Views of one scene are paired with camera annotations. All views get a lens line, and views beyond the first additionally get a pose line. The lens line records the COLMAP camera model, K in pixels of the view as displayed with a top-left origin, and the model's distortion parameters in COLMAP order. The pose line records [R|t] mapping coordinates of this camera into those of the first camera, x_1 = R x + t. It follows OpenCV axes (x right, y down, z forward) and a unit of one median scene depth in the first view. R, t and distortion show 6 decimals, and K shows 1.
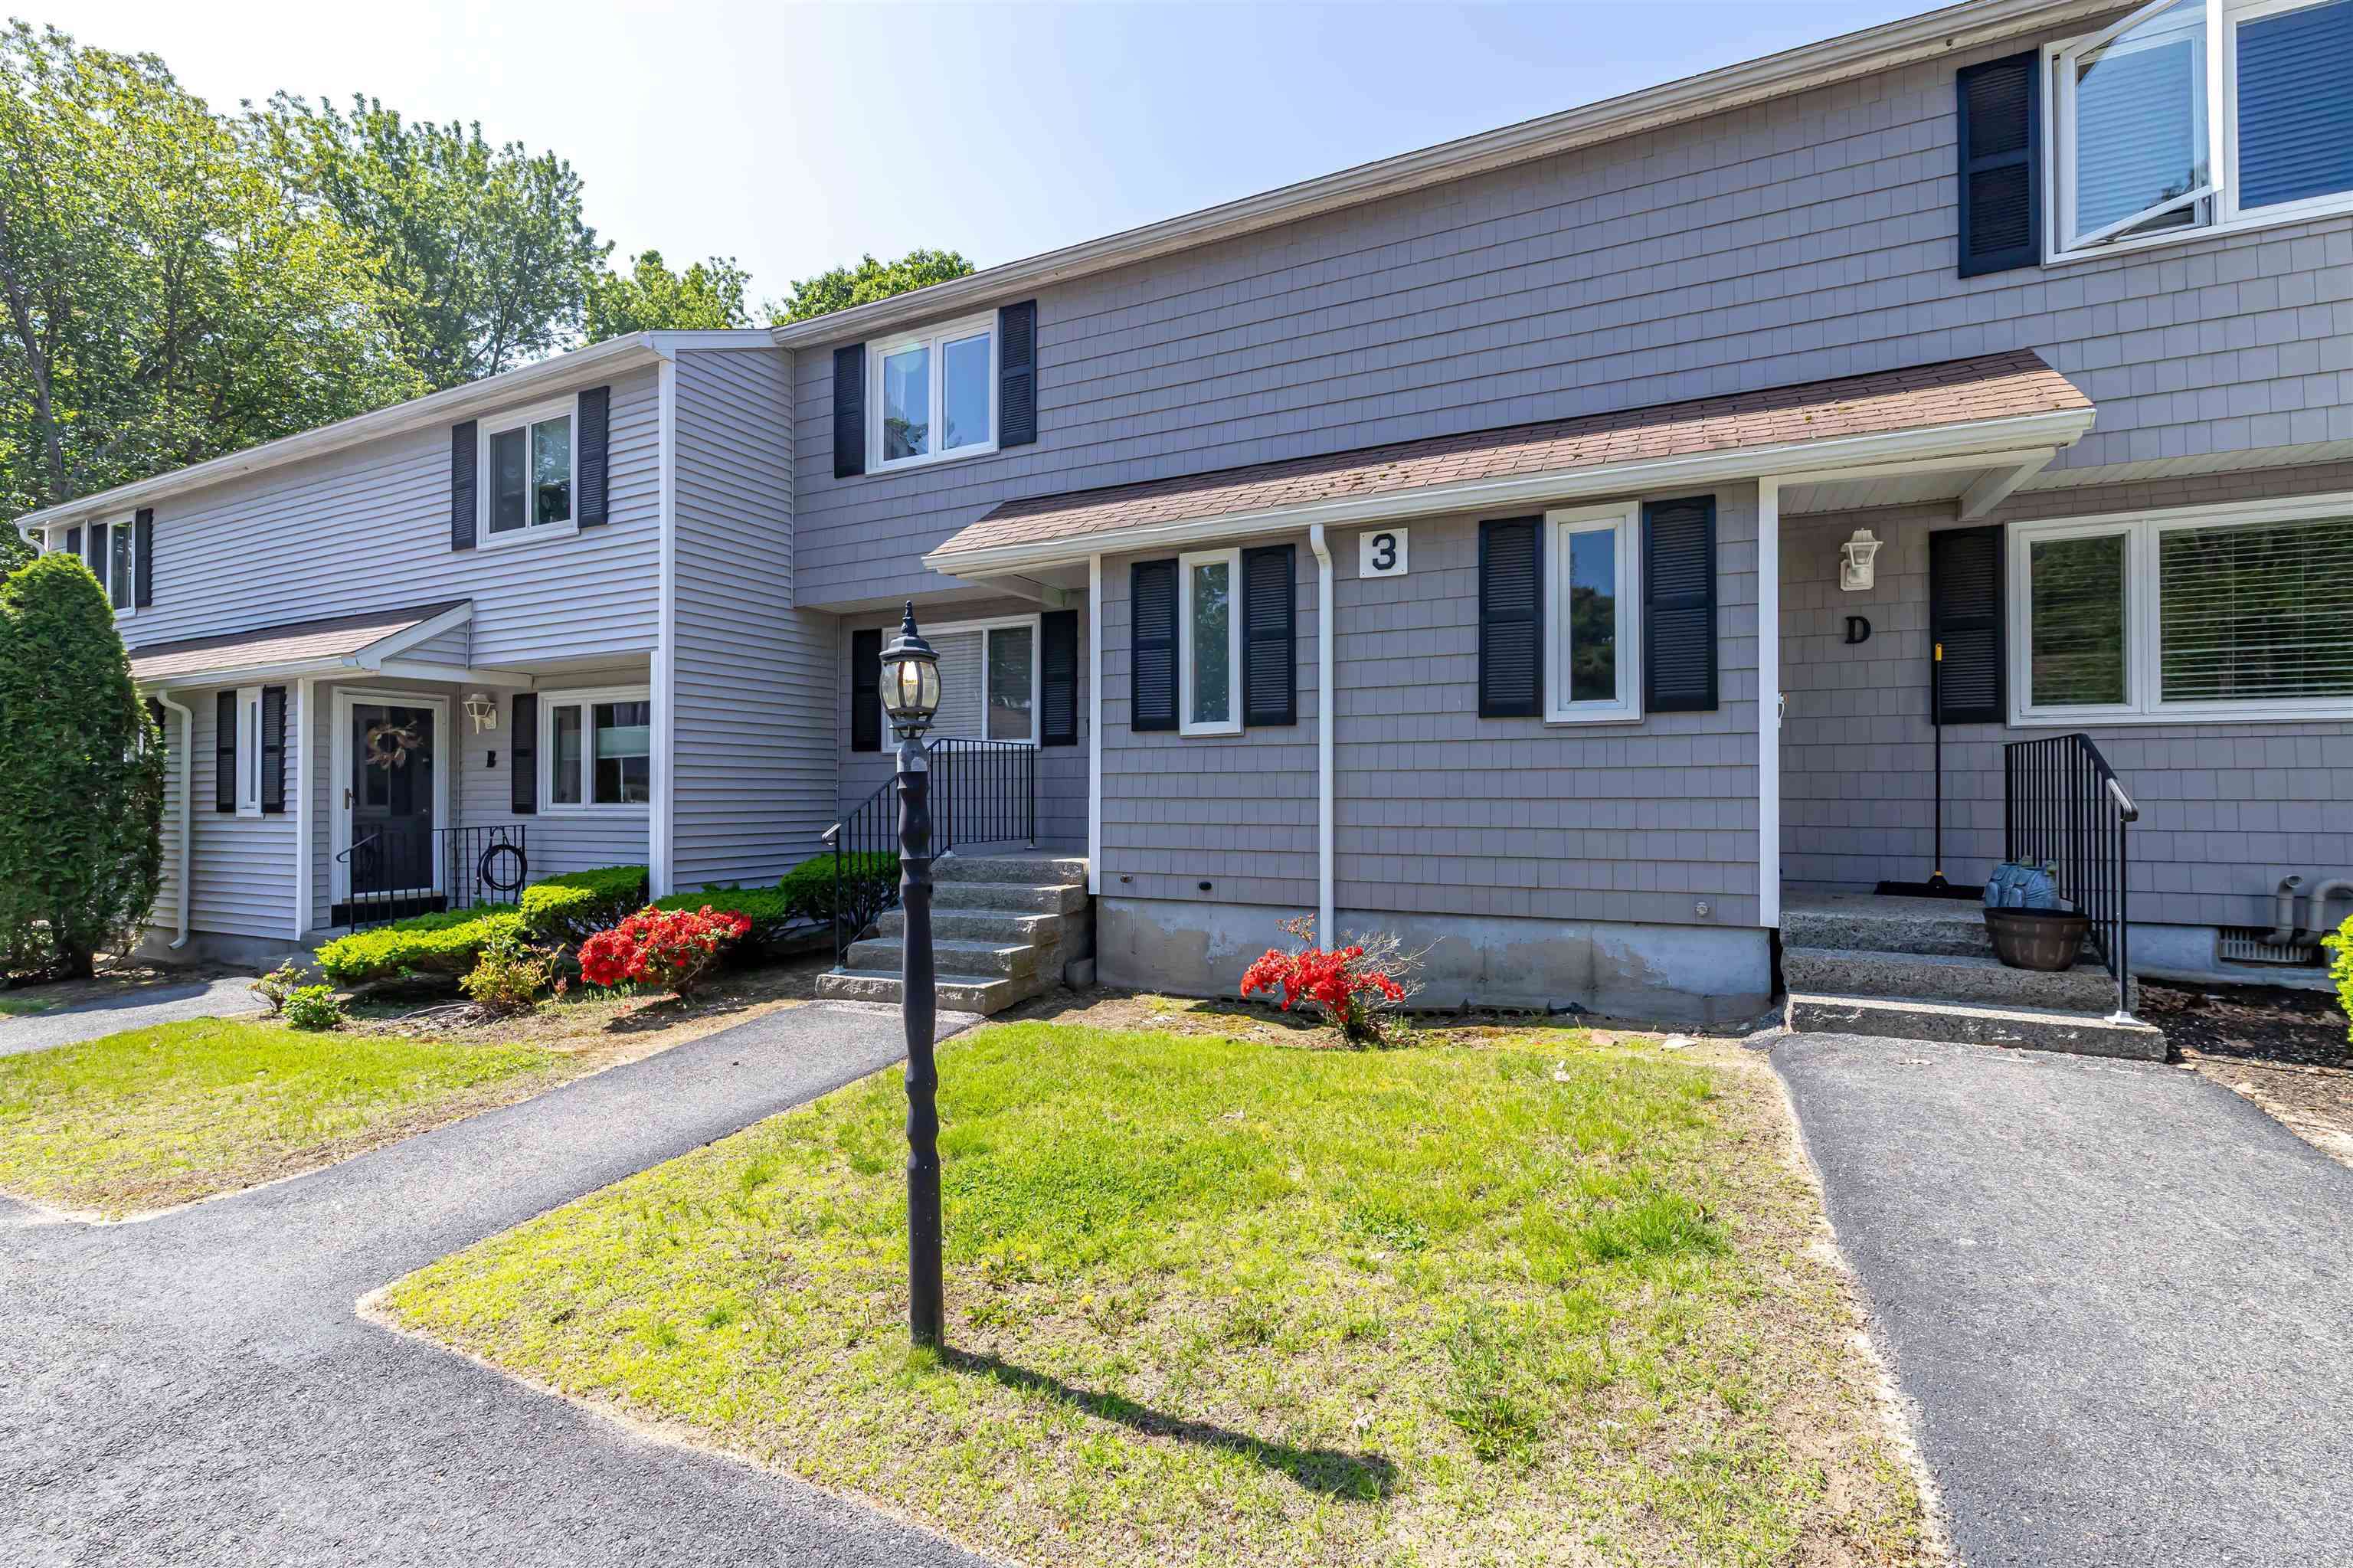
lens RADIAL K [[1044.4, 0, 1106.2], [0, 1044.4, 788.2], [0, 0, 1]] dist [0.003791, -0.001351]
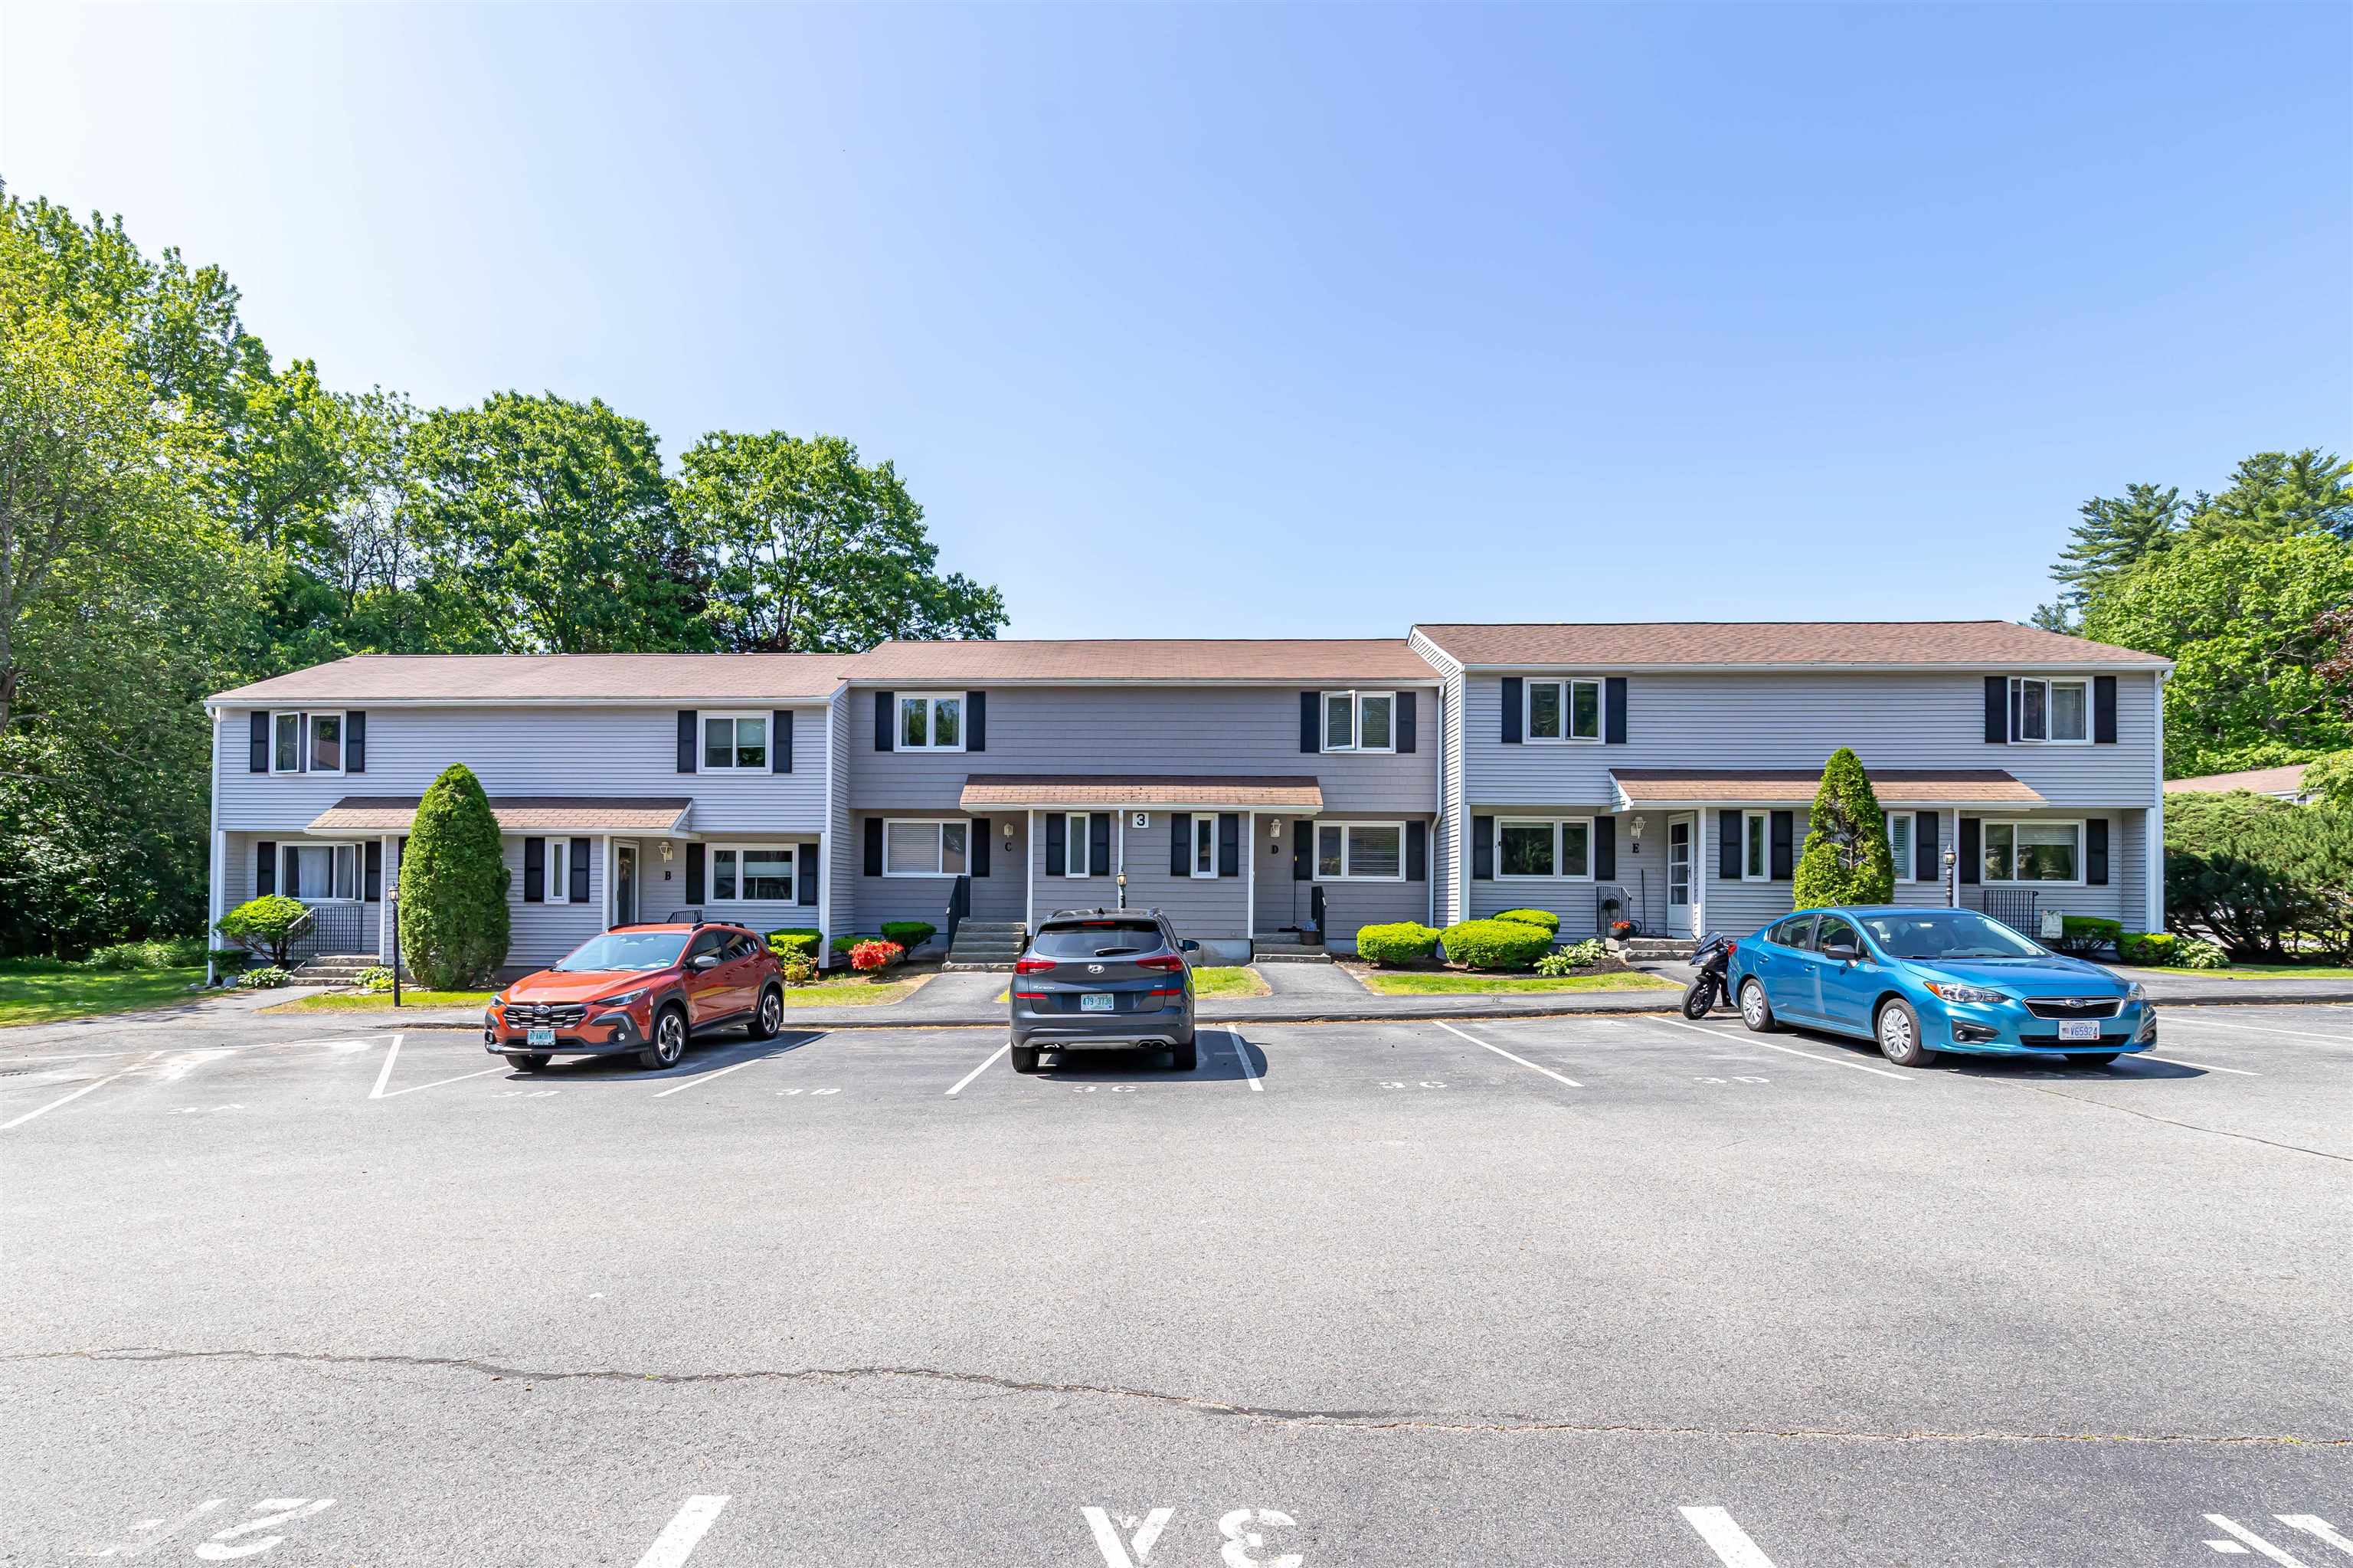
lens RADIAL K [[1044.4, 0, 952.4], [0, 1044.4, 890.2], [0, 0, 1]] dist [0.003791, -0.001351]
pose [[0.955993, 0.014409, 0.293036, -1.063565], [-0.014251, 0.999895, -0.002674, -0.004843], [-0.293043, -0.001619, 0.956098, -1.620405]]
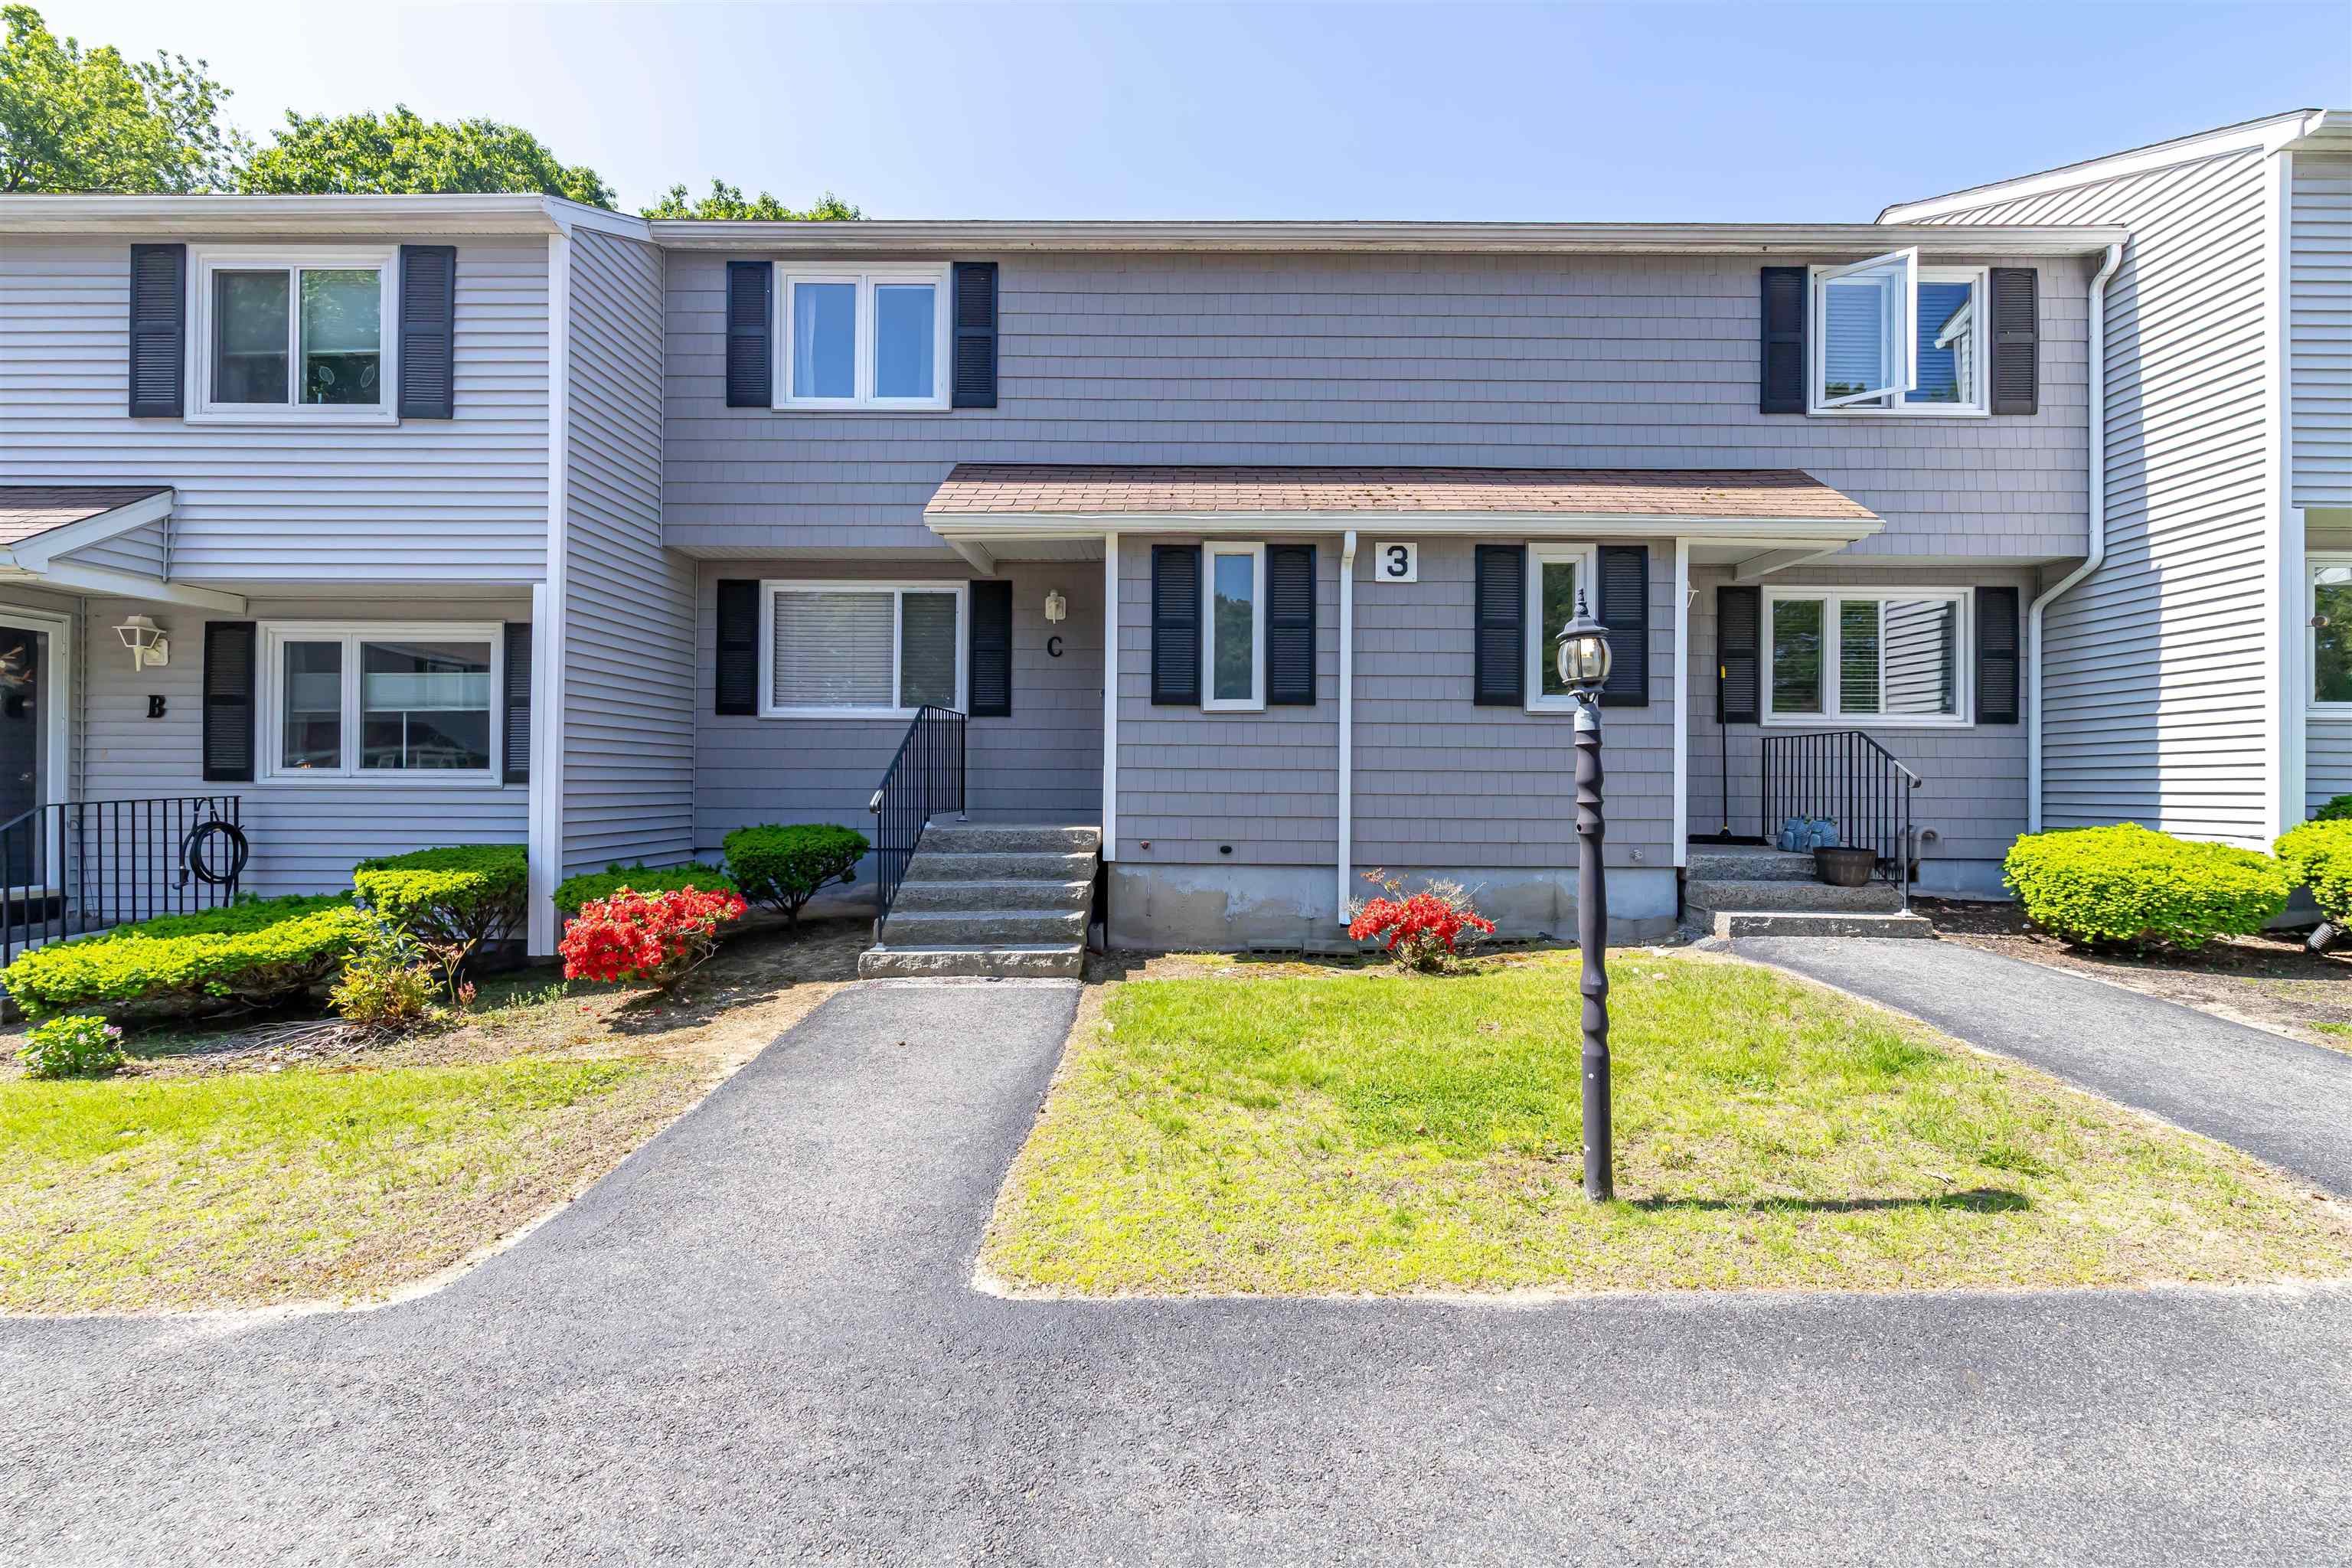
lens RADIAL K [[1043.9, 0, 1167.7], [0, 1043.9, 778.5], [0, 0, 1]] dist [0.003791, -0.001351]
pose [[0.899293, 0.010496, 0.437221, -0.442948], [-0.013366, 0.999905, 0.003488, 0.016860], [-0.437142, -0.008981, 0.899347, 0.049233]]
